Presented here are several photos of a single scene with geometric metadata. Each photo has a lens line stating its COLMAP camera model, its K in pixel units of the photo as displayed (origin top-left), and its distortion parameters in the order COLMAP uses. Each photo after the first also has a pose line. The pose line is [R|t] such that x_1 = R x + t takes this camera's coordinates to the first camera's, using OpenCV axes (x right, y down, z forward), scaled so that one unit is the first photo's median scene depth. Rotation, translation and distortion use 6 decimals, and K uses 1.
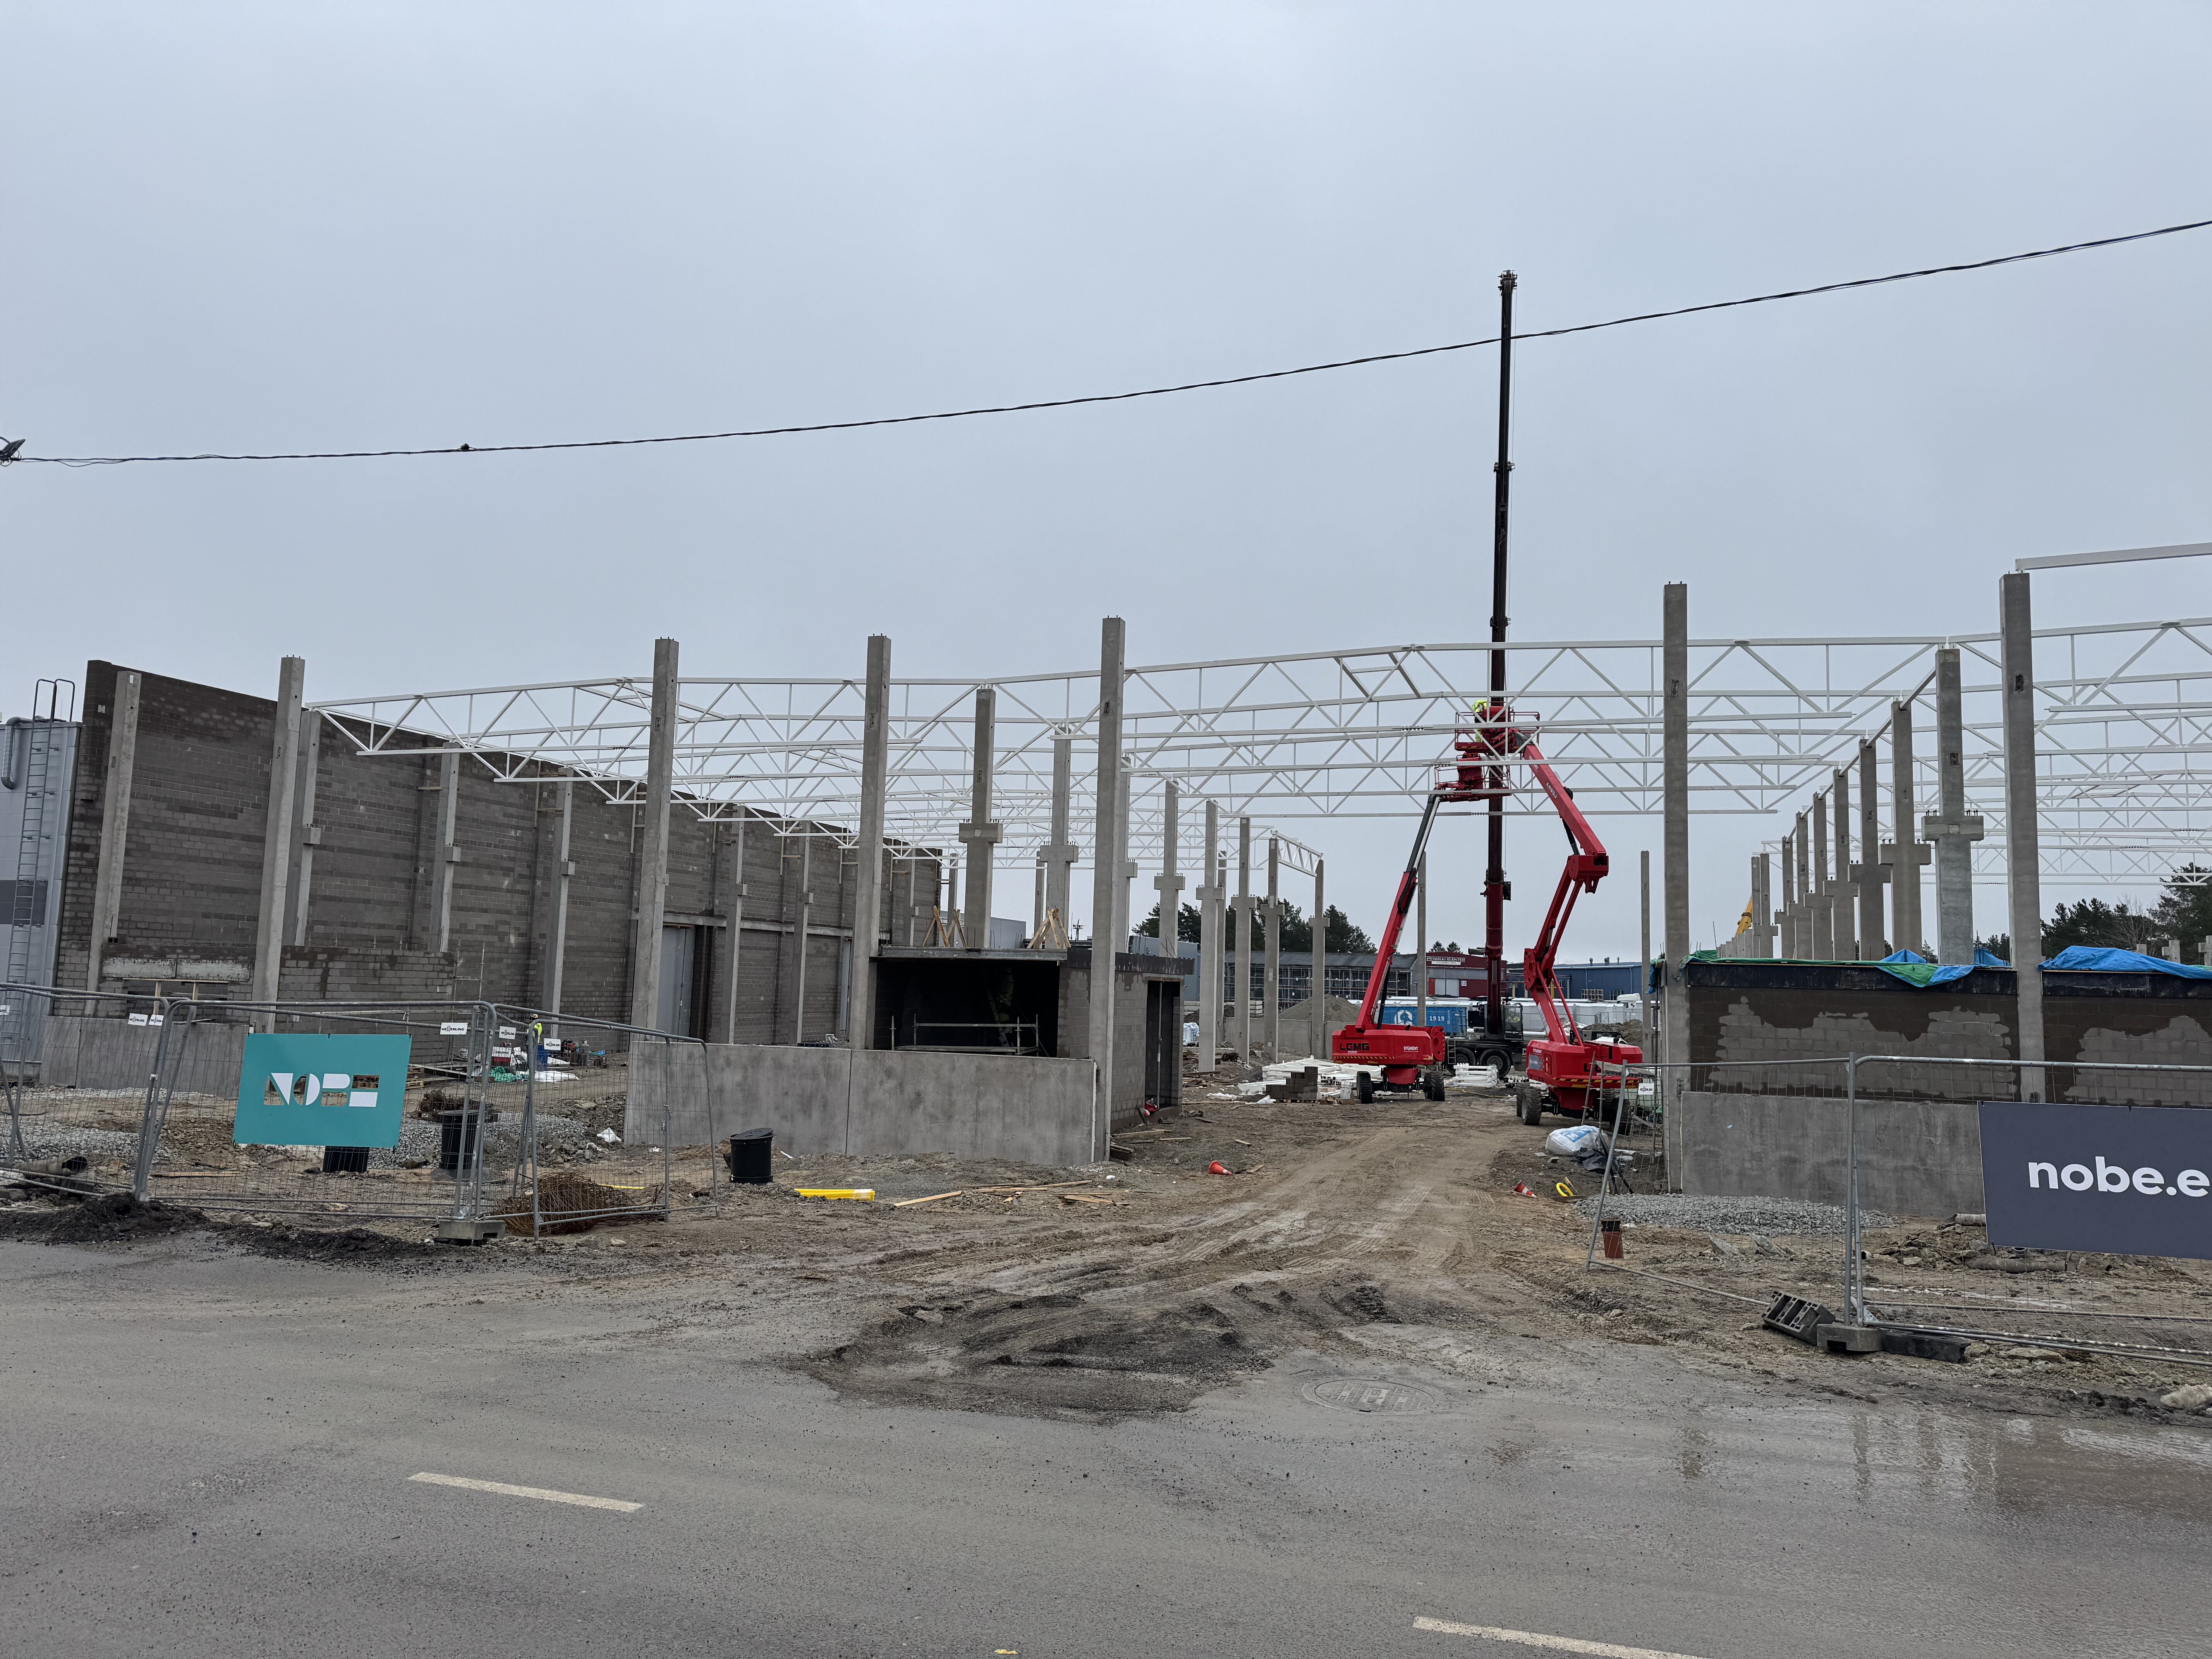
lens RADIAL K [[1674.3, 0, 1112.1], [0, 1674.3, 792.5], [0, 0, 1]] dist [0.027115, 0.100426]
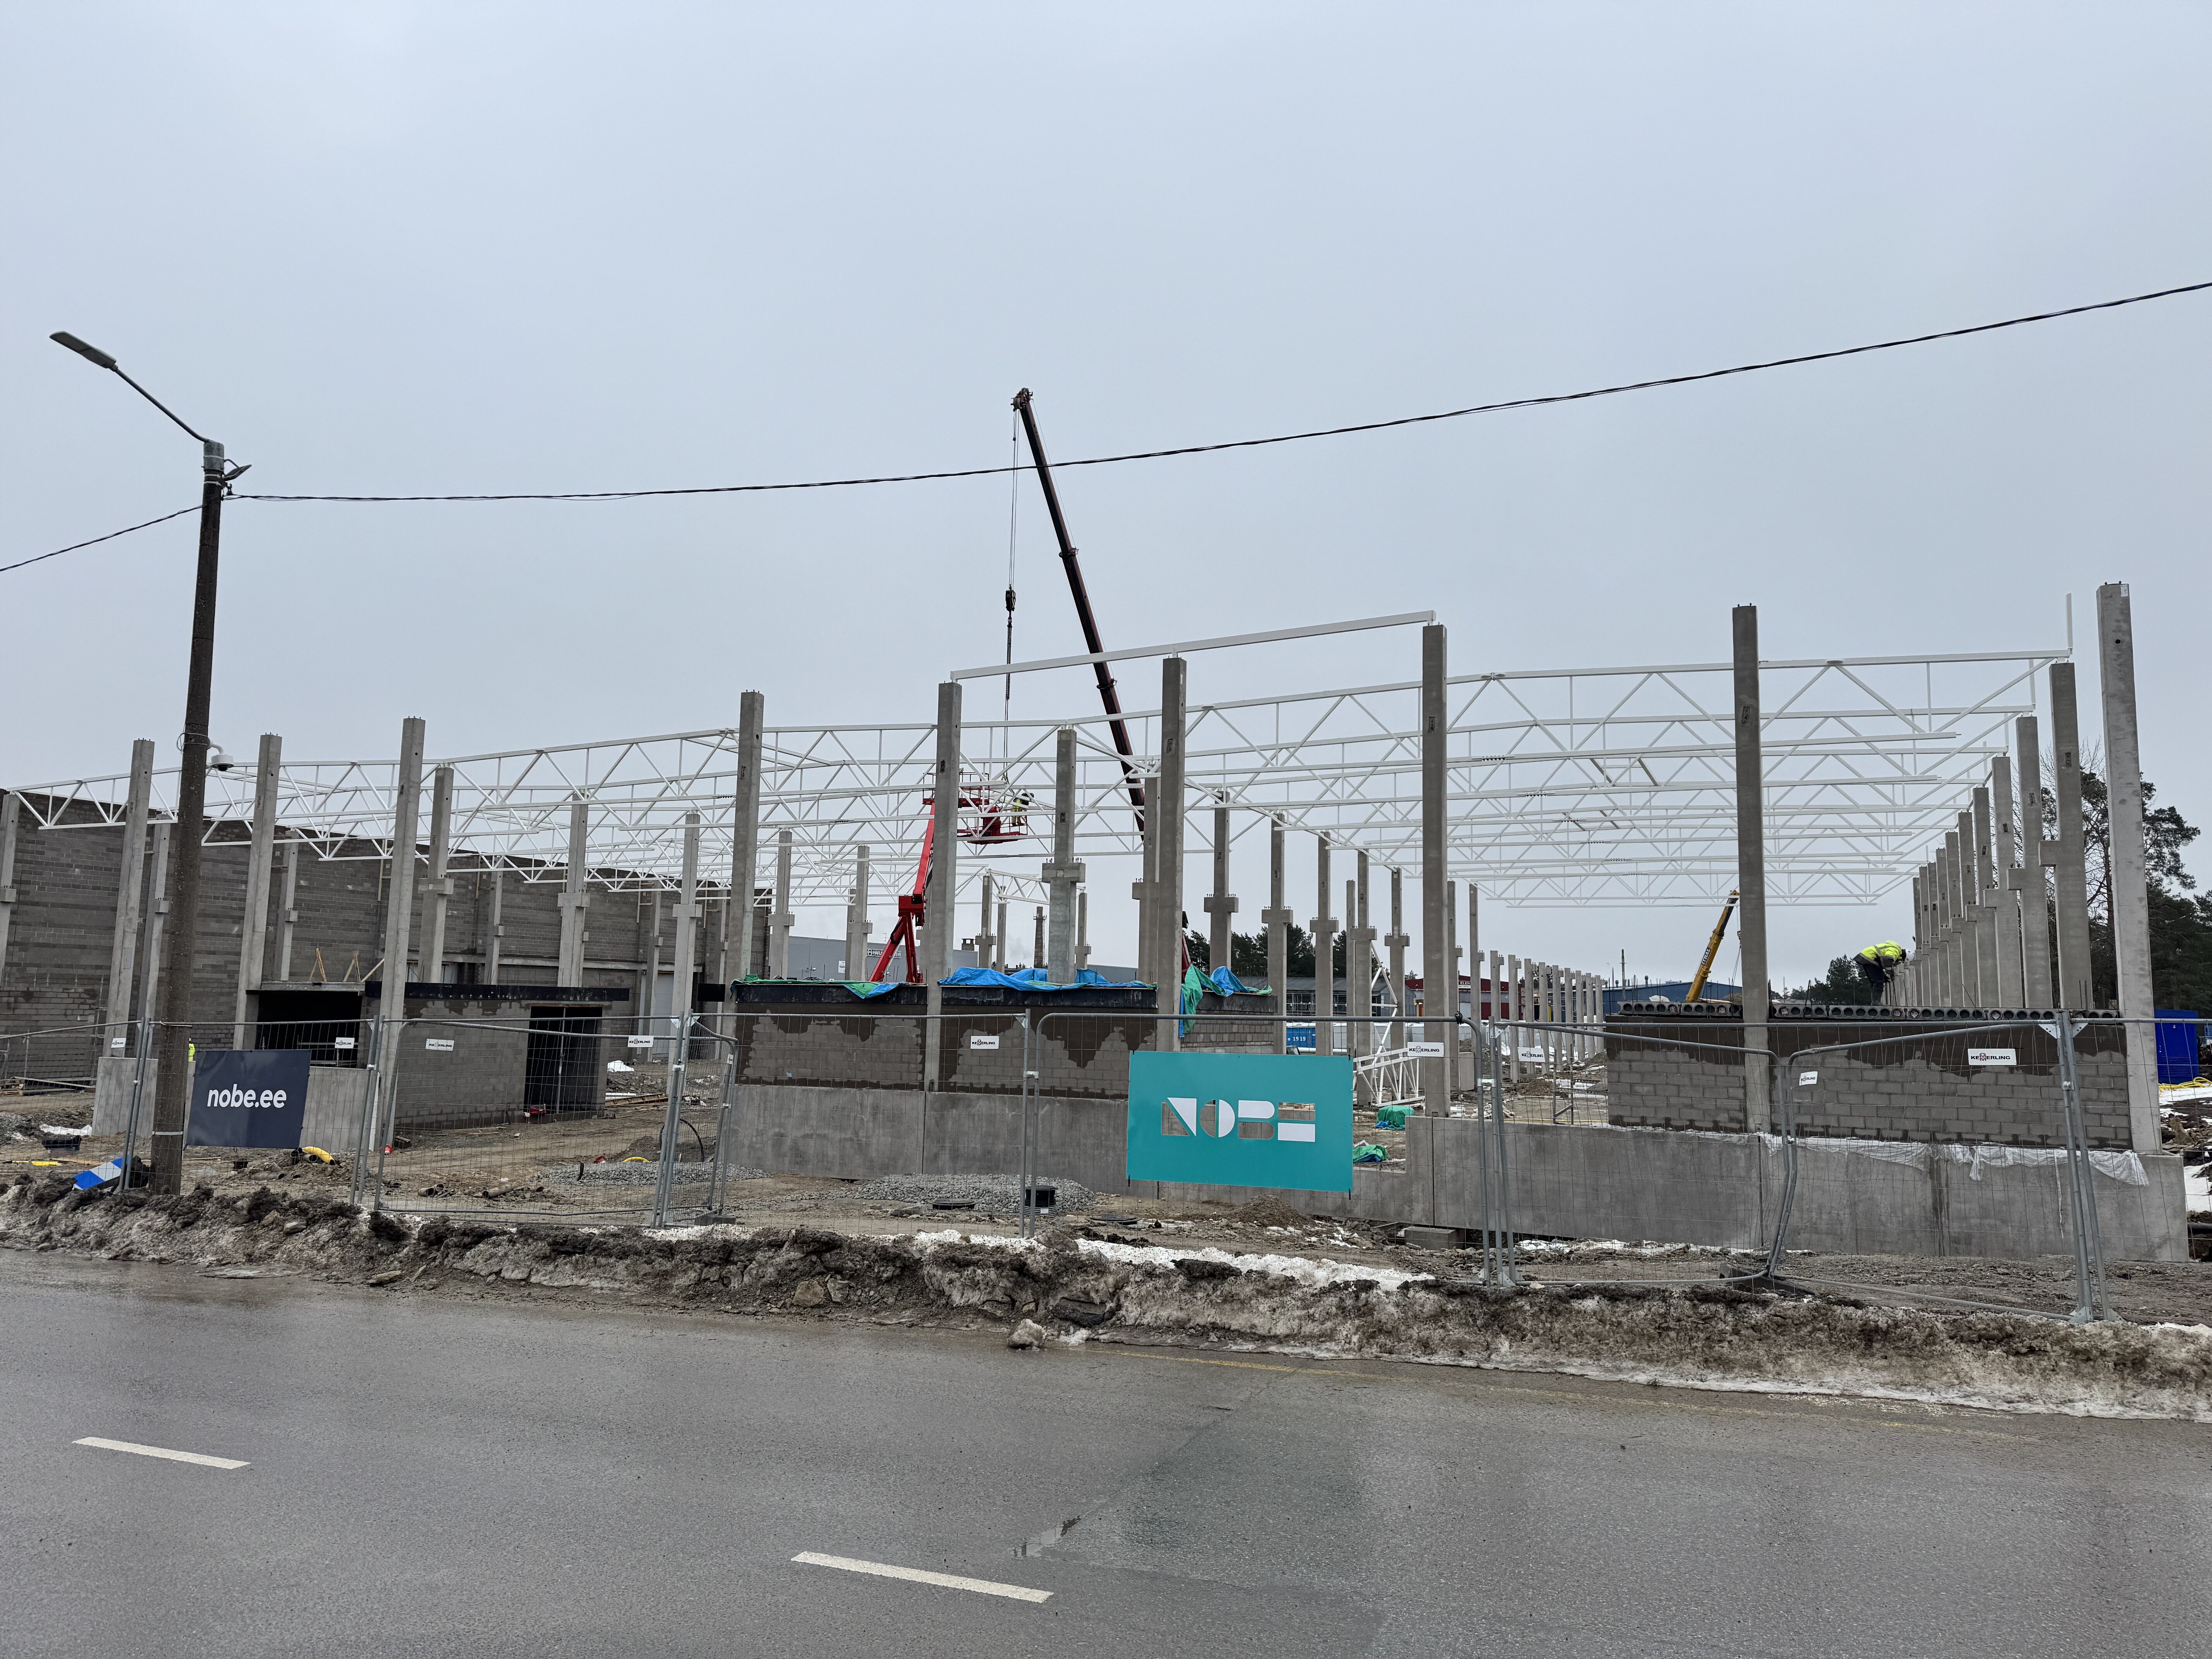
lens RADIAL K [[1674.3, 0, 1112.1], [0, 1674.3, 792.5], [0, 0, 1]] dist [0.027115, 0.100426]
pose [[0.992629, -0.020882, -0.119379, 0.430036], [0.018559, 0.999617, -0.020542, -0.007387], [0.119762, 0.018175, 0.992636, -0.133253]]
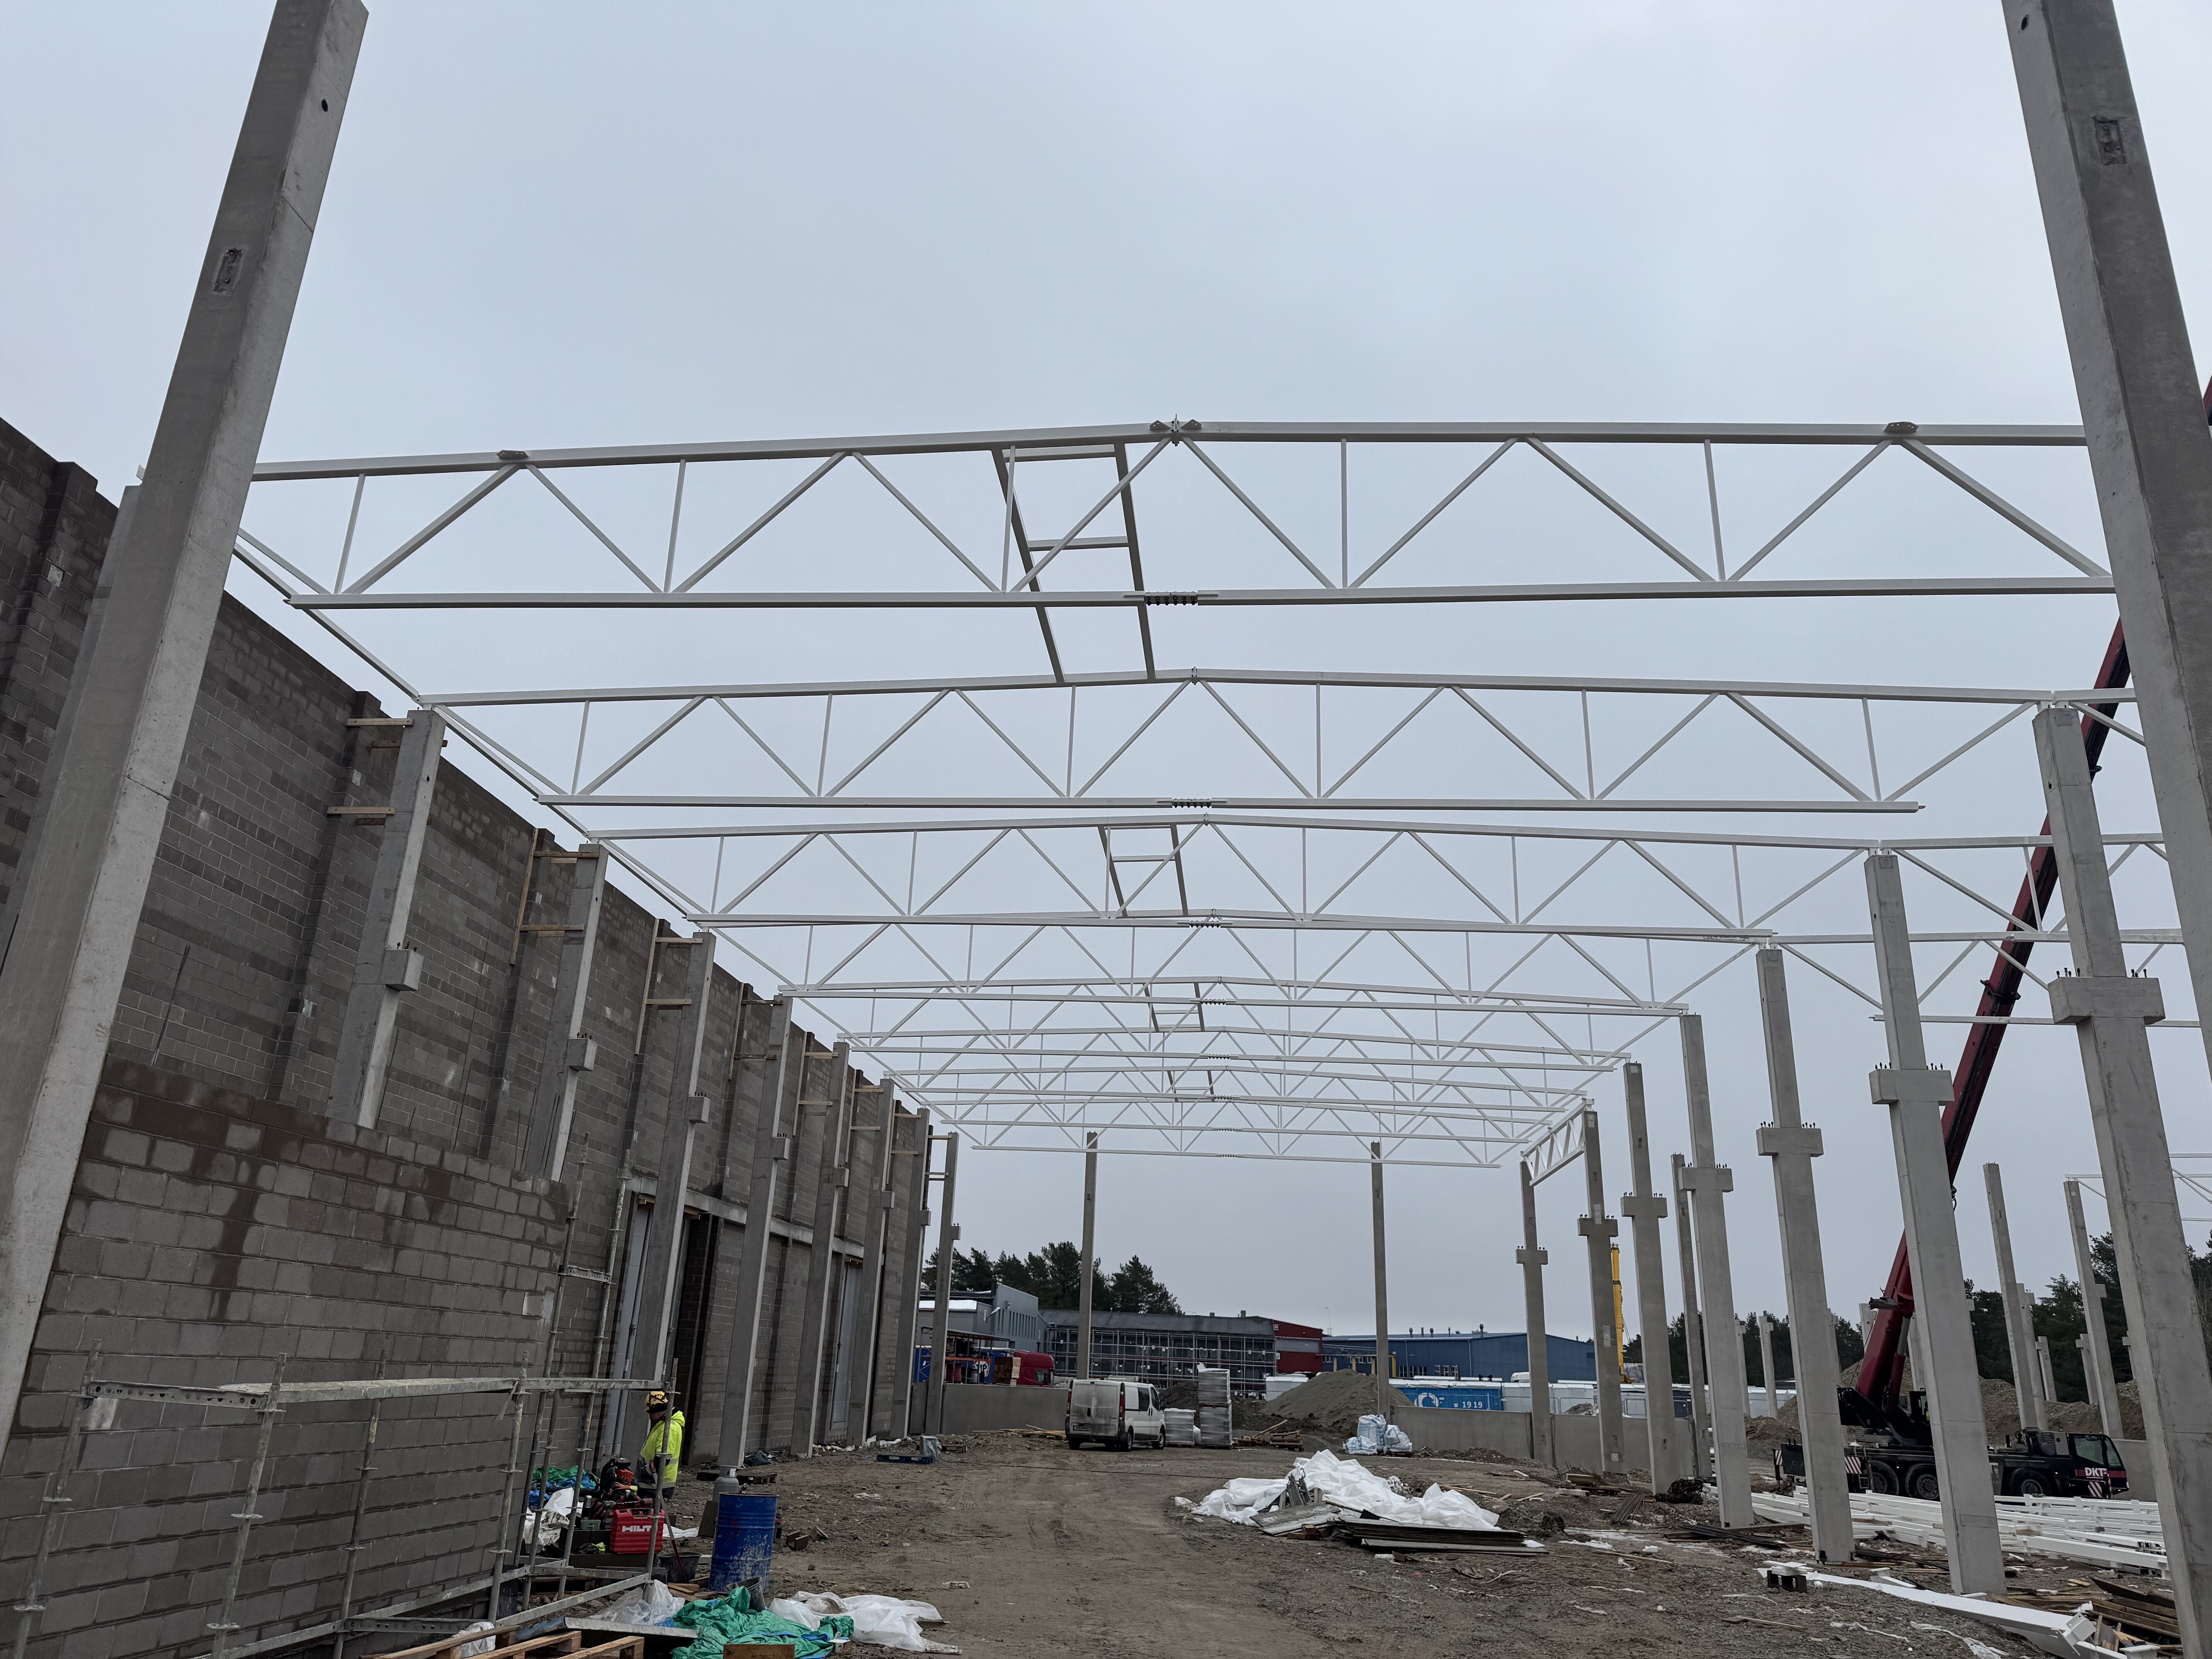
lens RADIAL K [[1545.7, 0, 1042.7], [0, 1545.7, 824.7], [0, 0, 1]] dist [0.011065, 0.002597]
pose [[0.972367, 0.091653, 0.214715, -0.322295], [-0.043656, 0.974875, -0.218432, 0.076563], [-0.229340, 0.203023, 0.951937, 0.599177]]
